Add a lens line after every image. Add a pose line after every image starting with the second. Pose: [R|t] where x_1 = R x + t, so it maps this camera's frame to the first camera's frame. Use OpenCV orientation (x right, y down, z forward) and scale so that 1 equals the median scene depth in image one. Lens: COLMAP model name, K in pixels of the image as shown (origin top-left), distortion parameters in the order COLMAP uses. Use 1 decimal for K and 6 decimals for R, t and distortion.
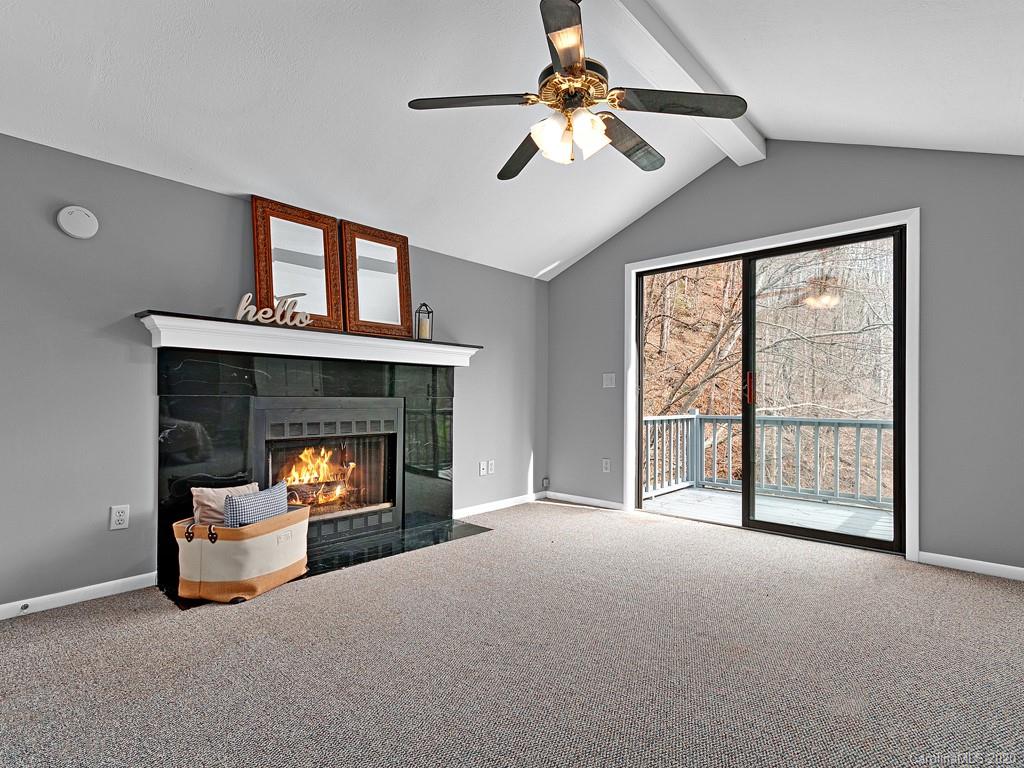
lens RADIAL K [[513.1, 0, 493.6], [0, 513.1, 396.8], [0, 0, 1]] dist [0.002090, -0.000638]
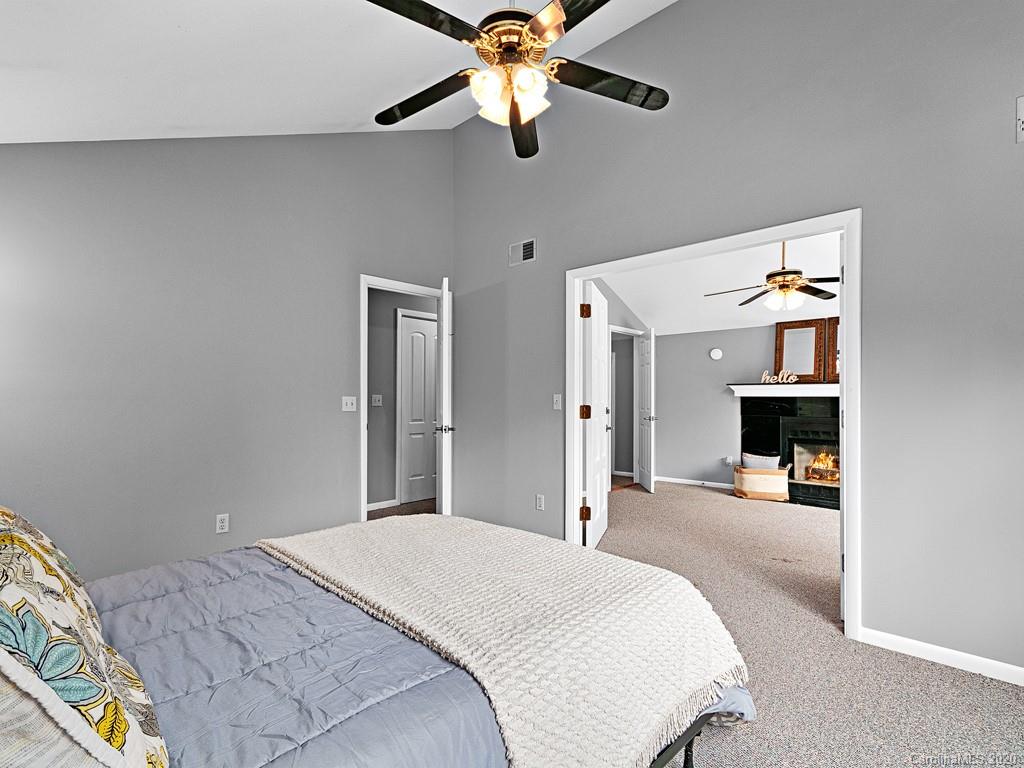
lens RADIAL K [[513.1, 0, 512.6], [0, 513.1, 389.9], [0, 0, 1]] dist [0.002090, -0.000638]
pose [[-0.016874, -0.024270, -0.999563, 1.572353], [-0.003412, 0.999701, -0.024216, -0.051731], [0.999852, 0.003002, -0.016952, -0.064695]]
